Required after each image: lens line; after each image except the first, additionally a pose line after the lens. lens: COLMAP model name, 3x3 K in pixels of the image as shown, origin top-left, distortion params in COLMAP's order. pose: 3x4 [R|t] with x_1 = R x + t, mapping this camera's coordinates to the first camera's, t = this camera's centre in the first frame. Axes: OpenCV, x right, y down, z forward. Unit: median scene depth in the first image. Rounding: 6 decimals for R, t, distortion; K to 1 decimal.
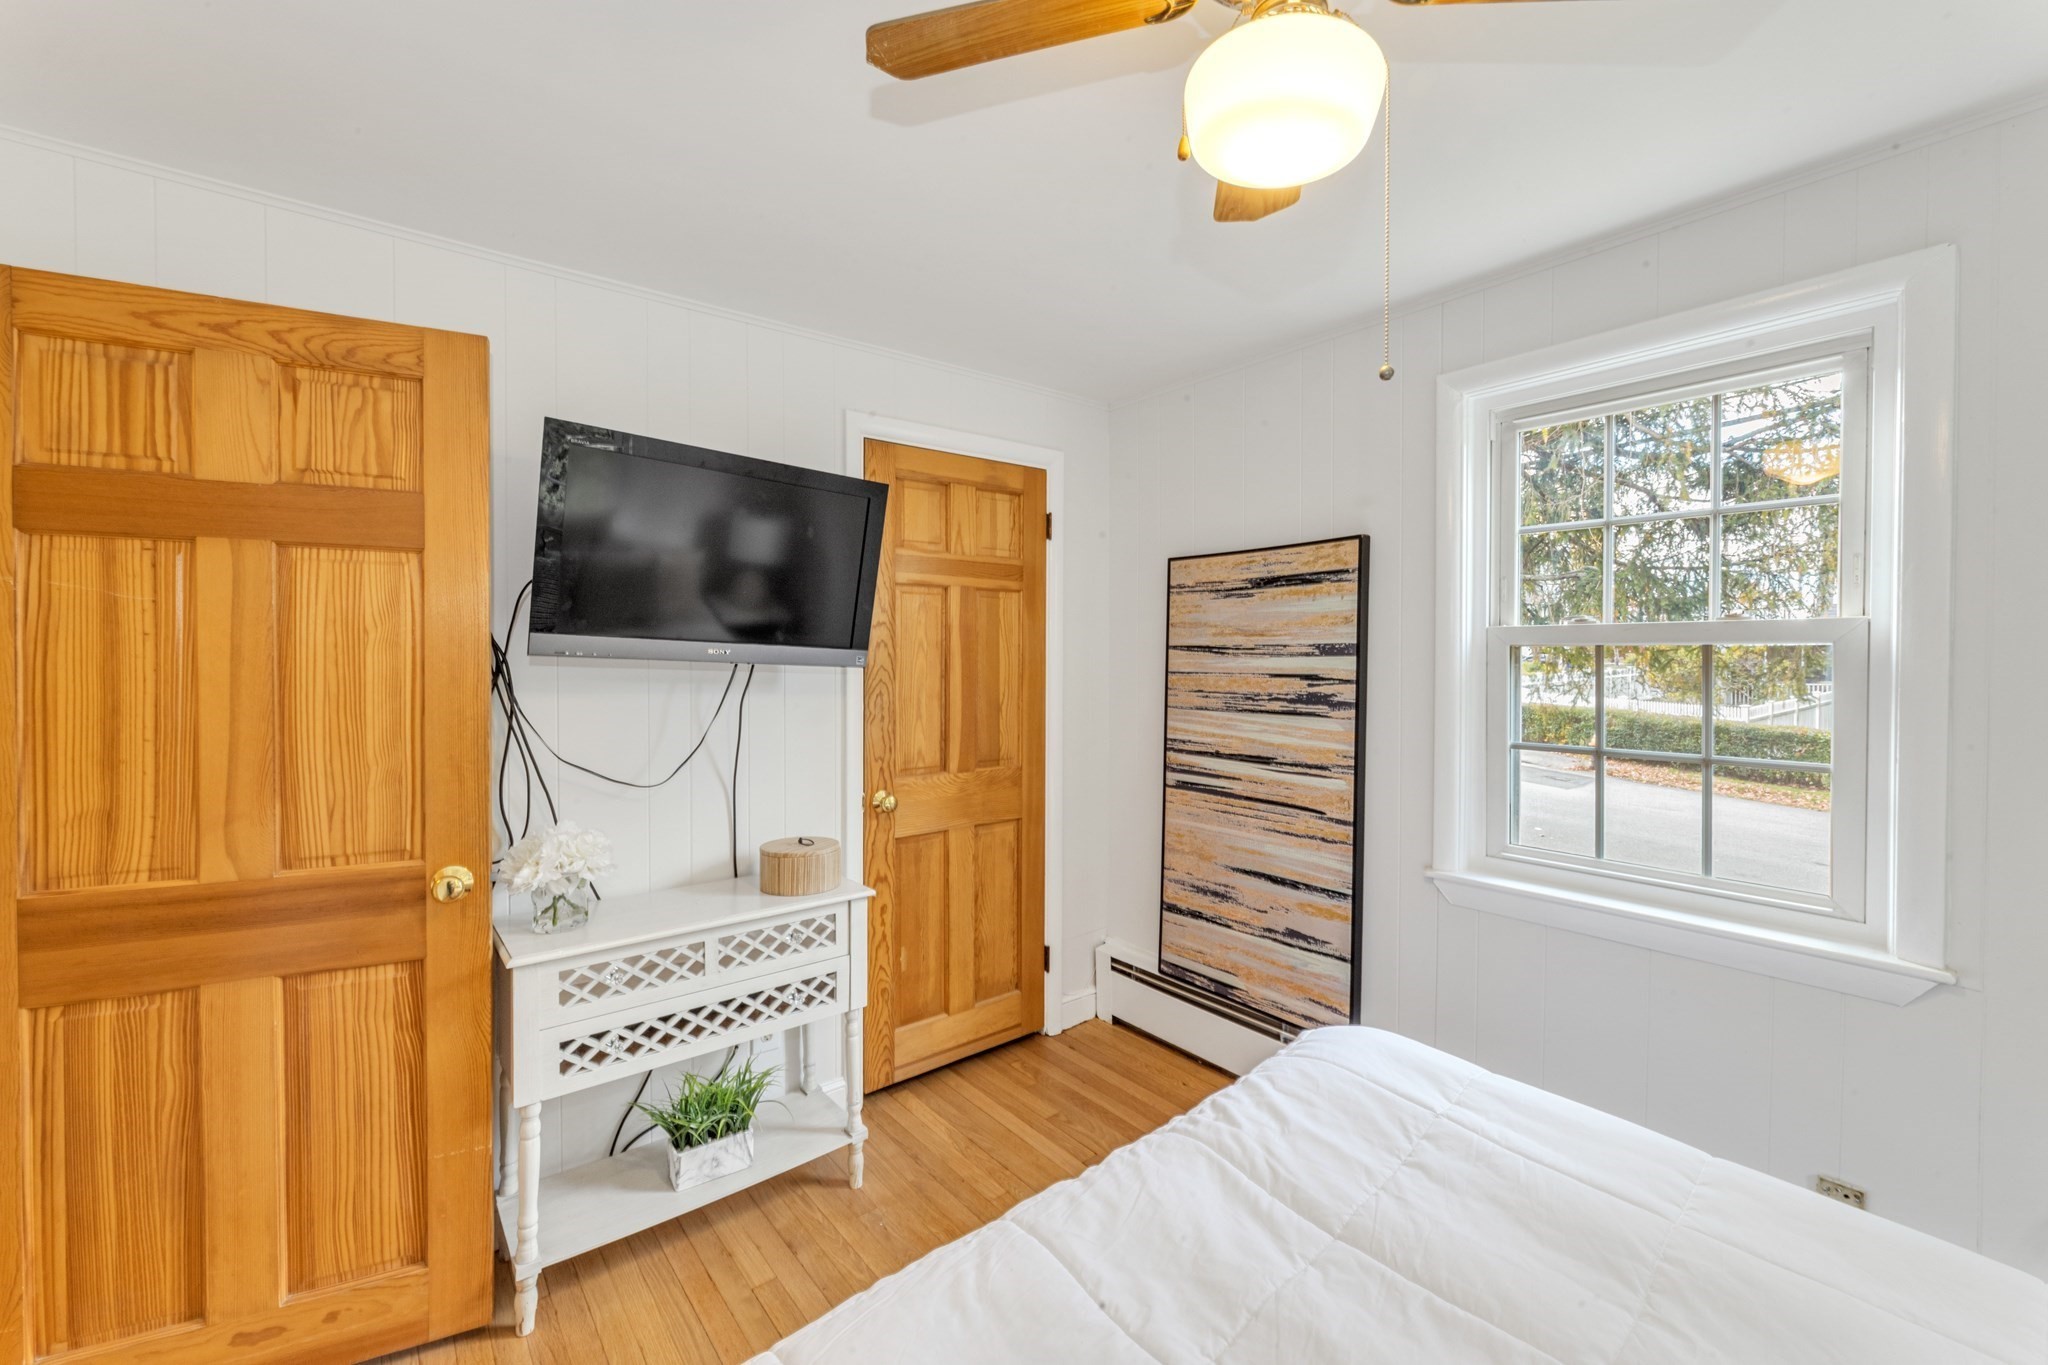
lens RADIAL K [[843.2, 0, 1024.1], [0, 843.2, 657.0], [0, 0, 1]] dist [0.000075, -0.000054]
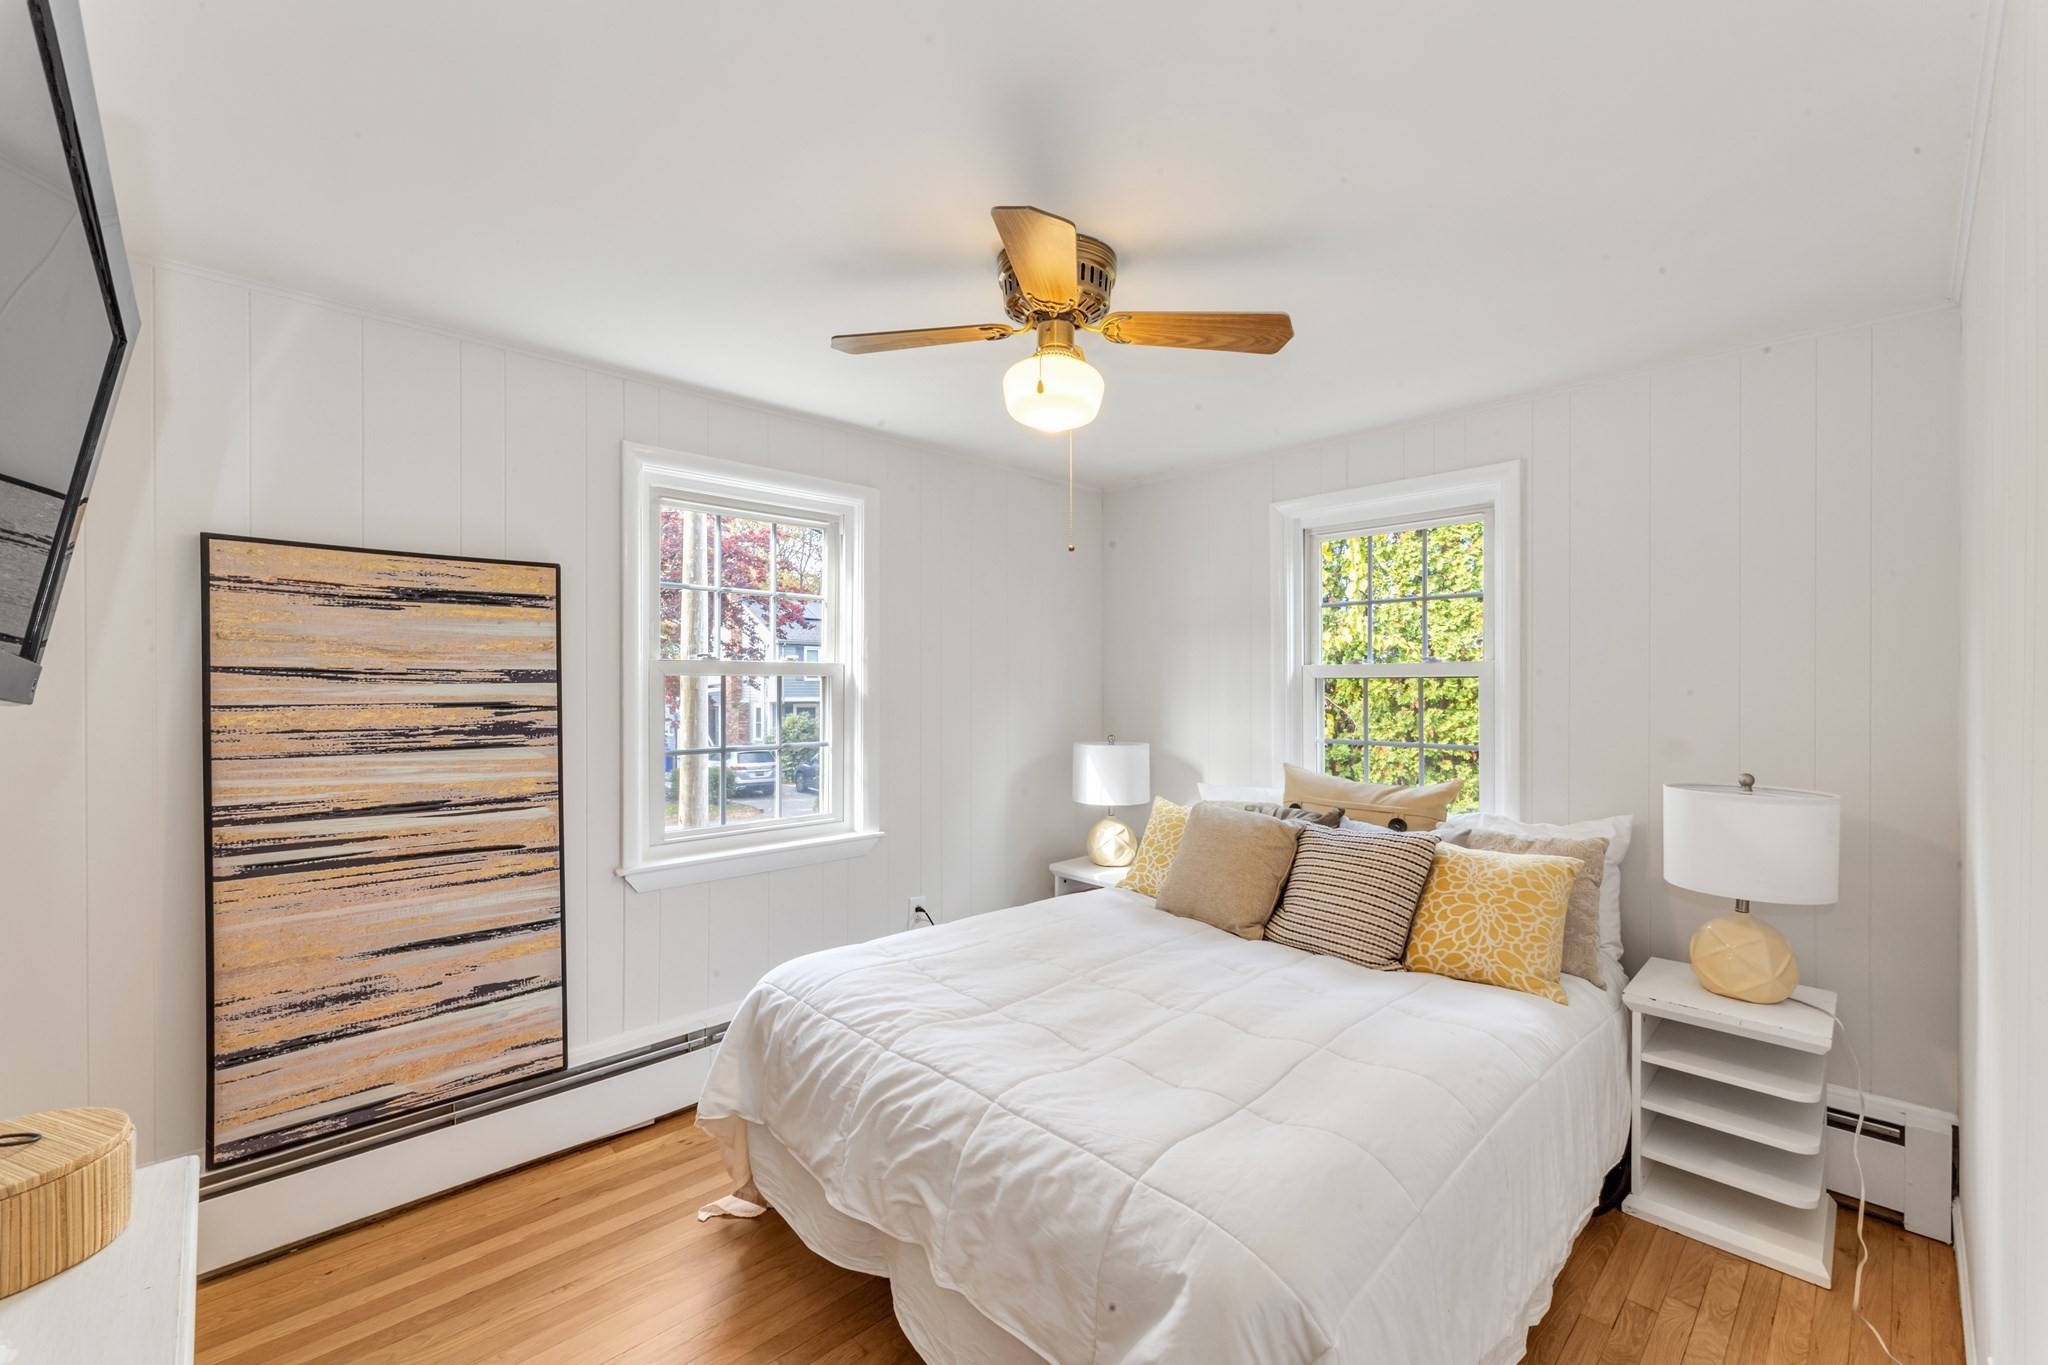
lens RADIAL K [[837.3, 0, 1024.0], [0, 837.3, 682.5], [0, 0, 1]] dist [-0.000620, -0.000224]
pose [[-0.092330, 0.009654, 0.995682, -0.617632], [0.007137, 0.999934, -0.009033, 0.011018], [-0.995703, 0.006273, -0.092393, 0.494650]]
